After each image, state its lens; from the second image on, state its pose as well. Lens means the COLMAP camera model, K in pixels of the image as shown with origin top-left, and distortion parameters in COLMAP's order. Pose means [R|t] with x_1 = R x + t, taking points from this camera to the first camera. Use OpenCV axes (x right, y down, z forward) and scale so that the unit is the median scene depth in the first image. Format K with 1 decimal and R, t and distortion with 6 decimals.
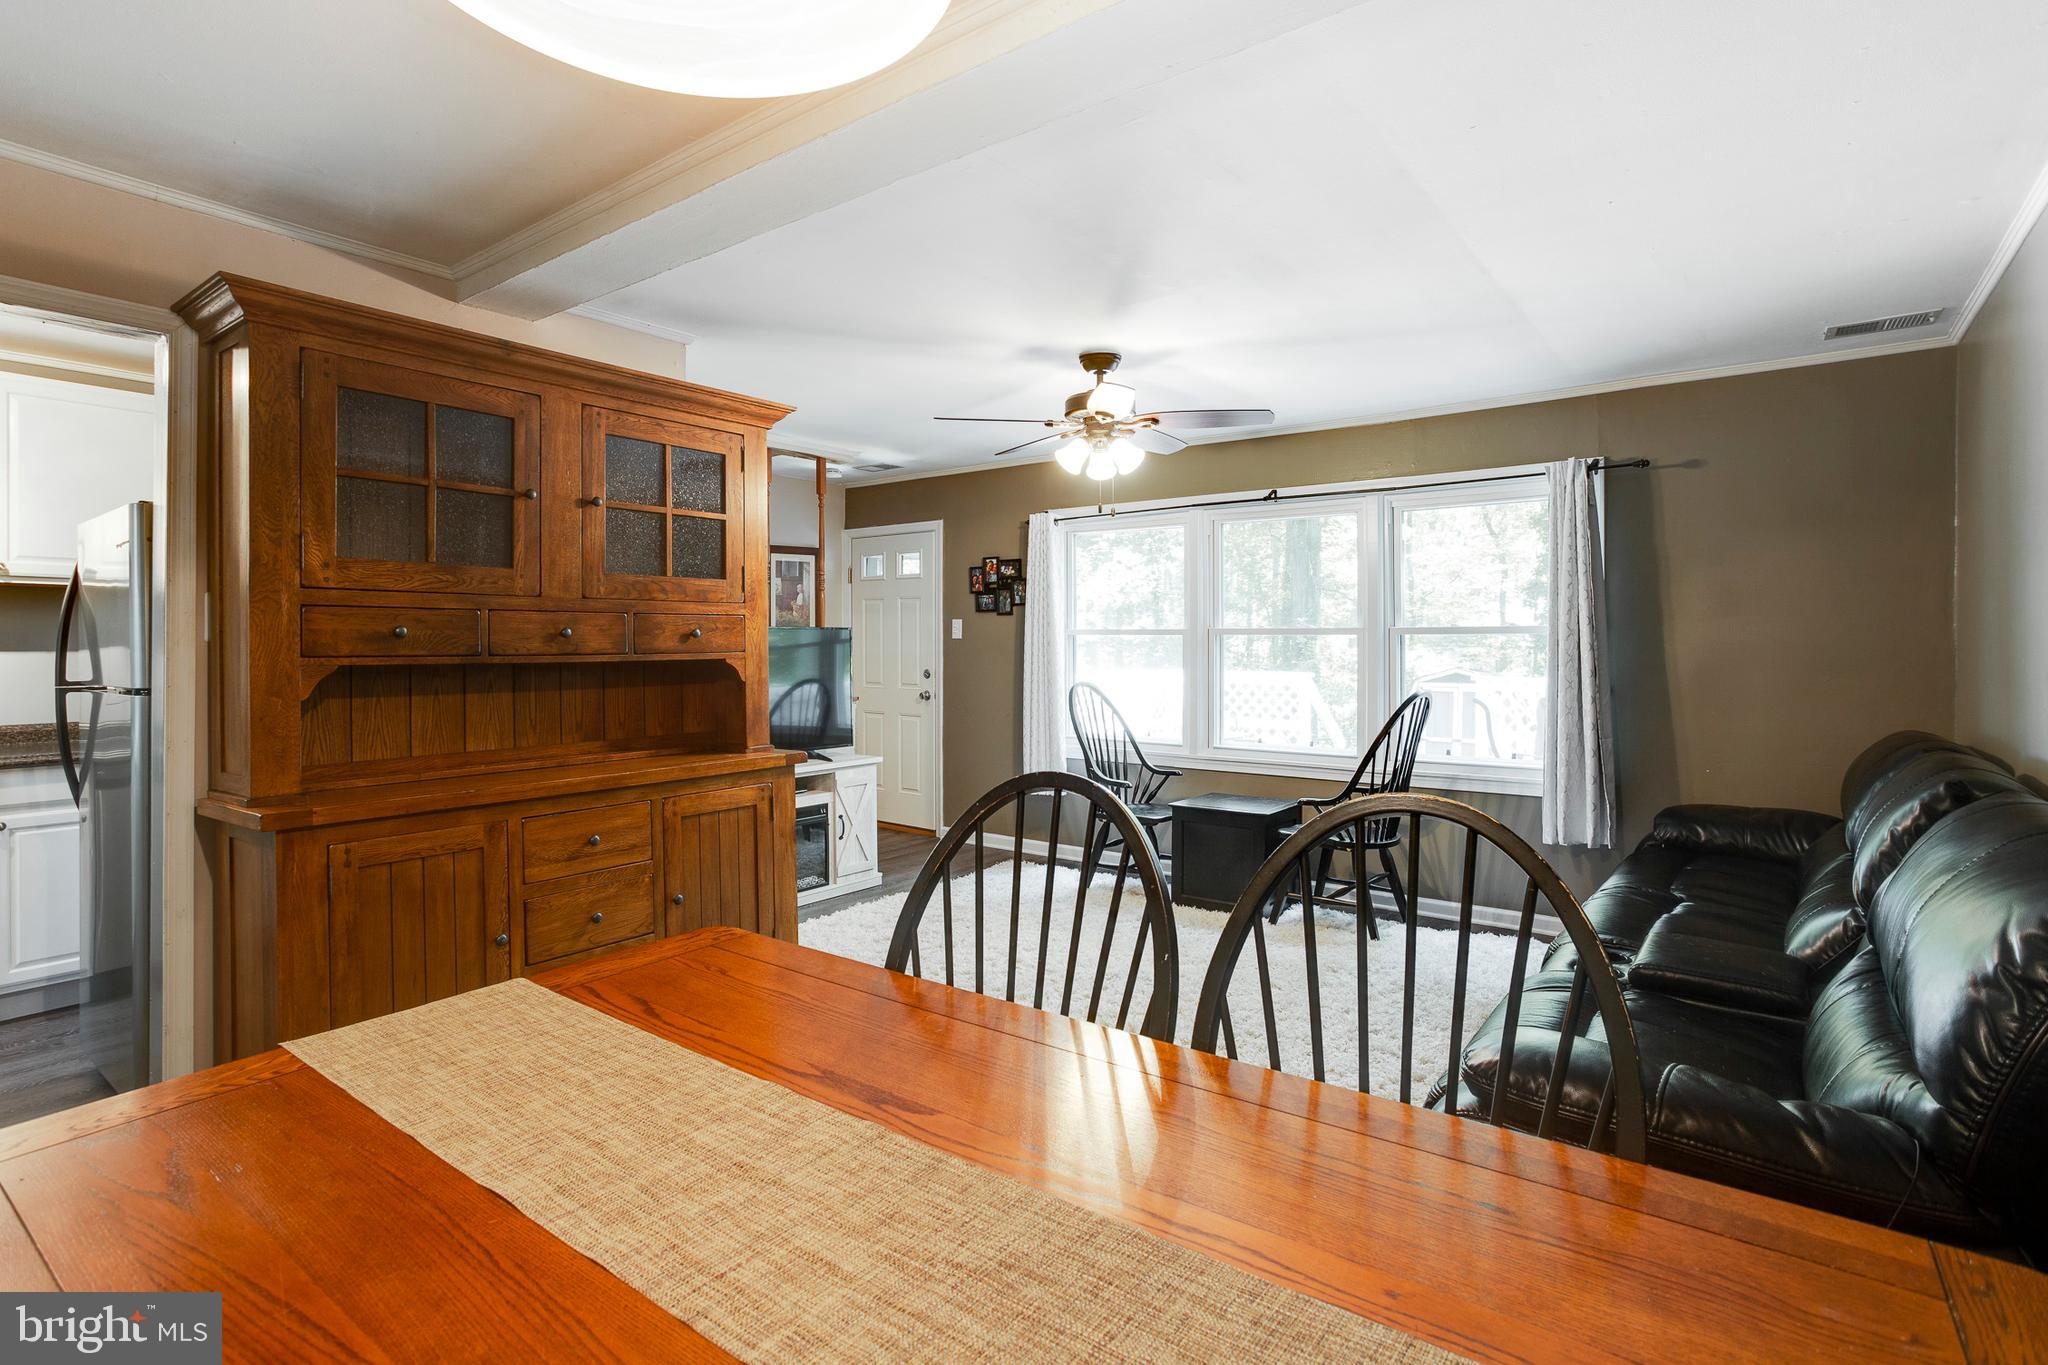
lens RADIAL K [[1022.6, 0, 1029.2], [0, 1022.6, 645.0], [0, 0, 1]] dist [-0.002992, -0.000069]
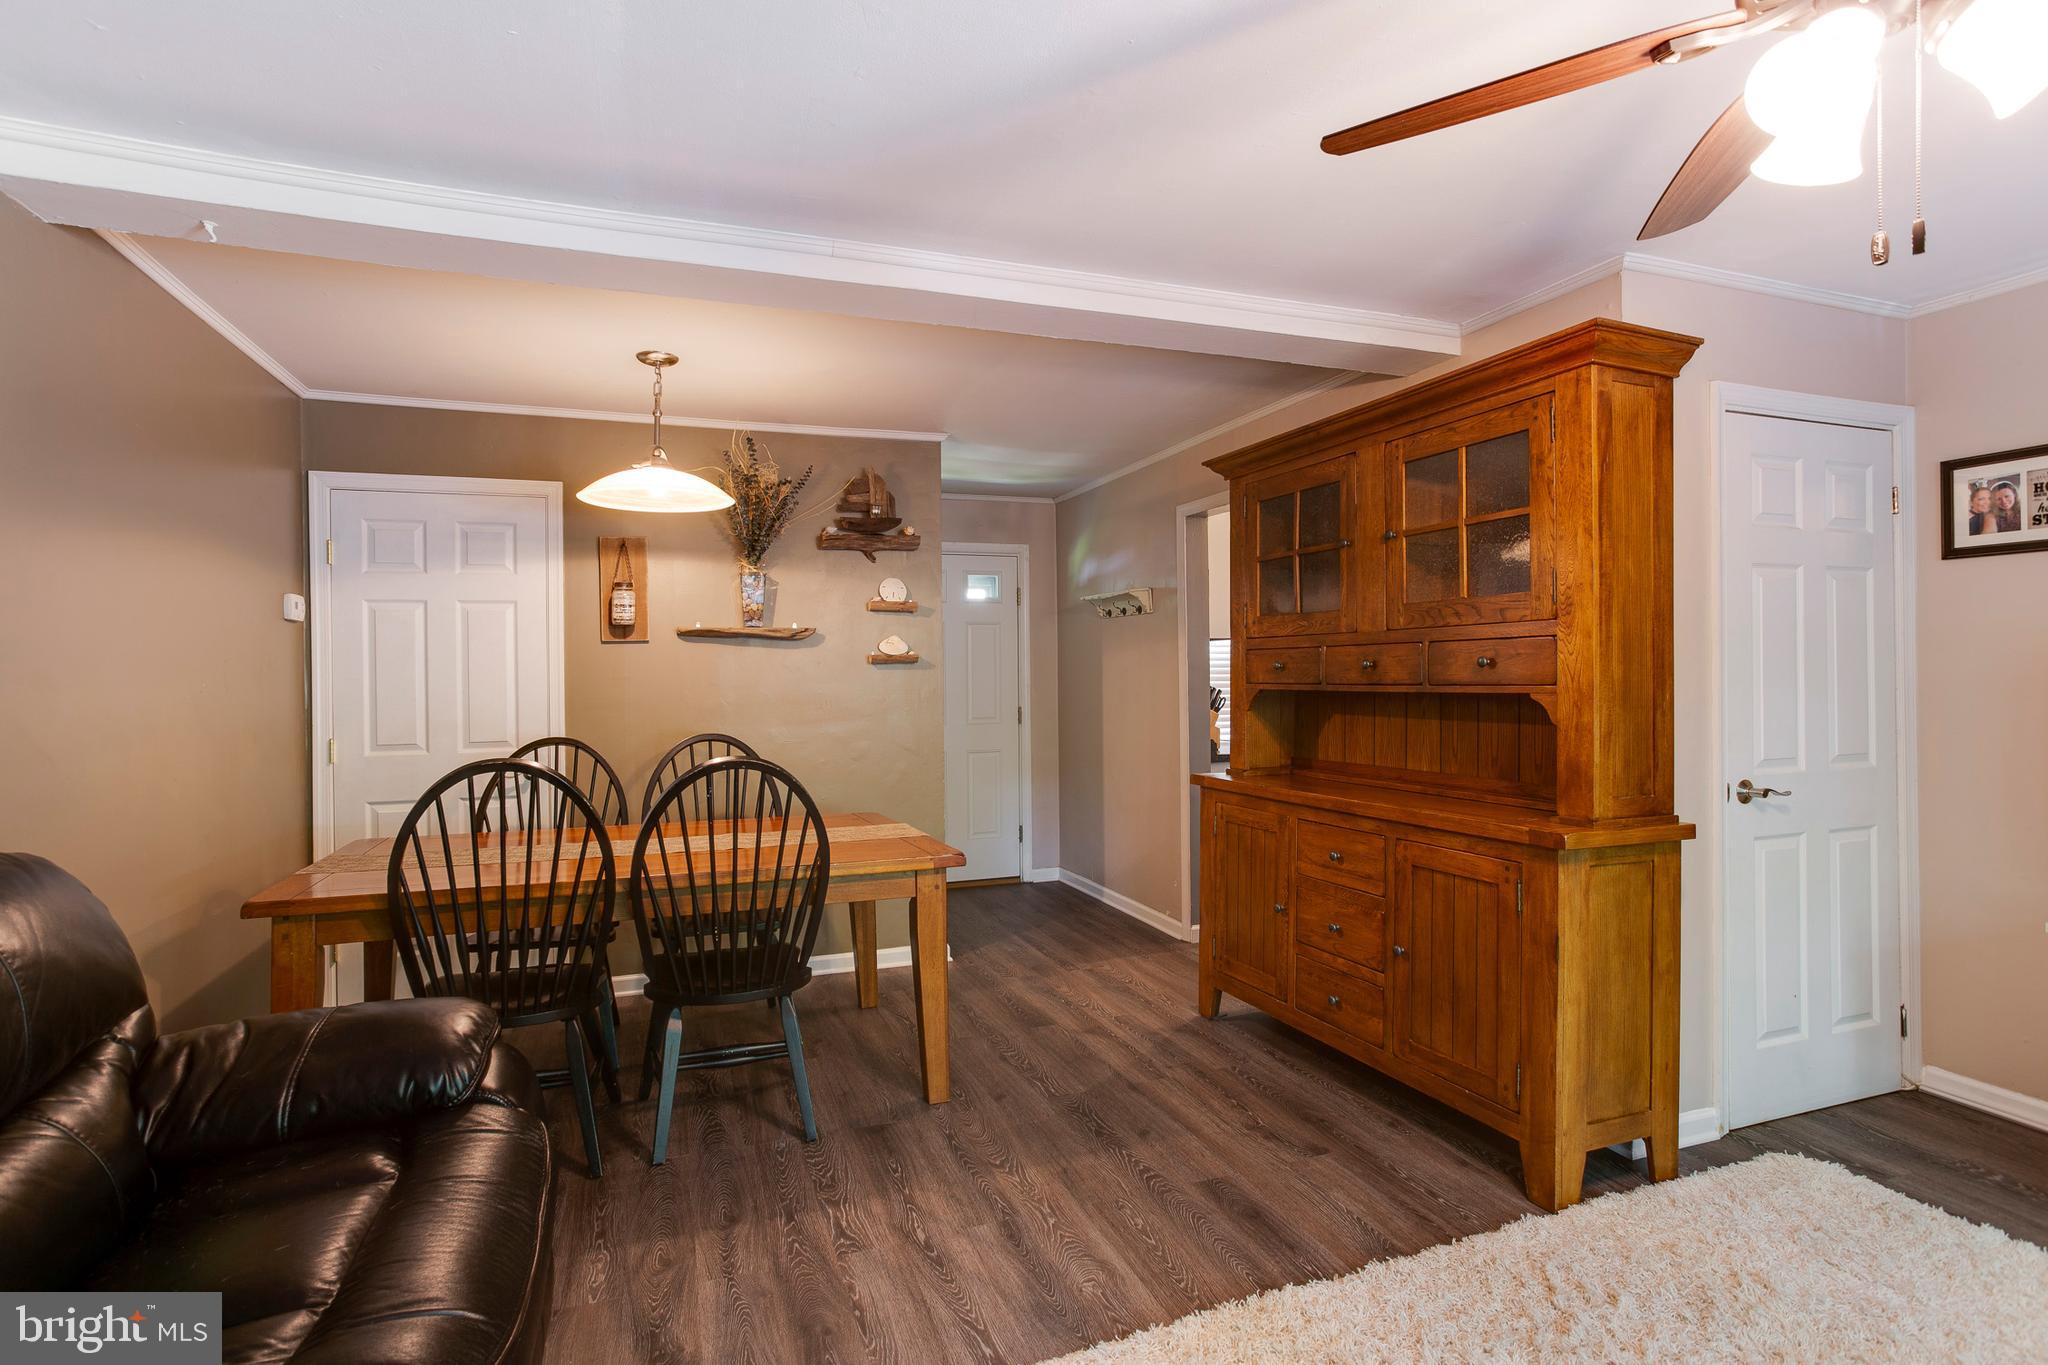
lens RADIAL K [[1003.0, 0, 1012.8], [0, 1003.0, 677.3], [0, 0, 1]] dist [-0.050114, 0.034790]
pose [[-0.536695, 0.004225, -0.843766, 0.363423], [0.003128, 0.999991, 0.003017, -0.001333], [0.843770, -0.001020, -0.536703, 0.717101]]
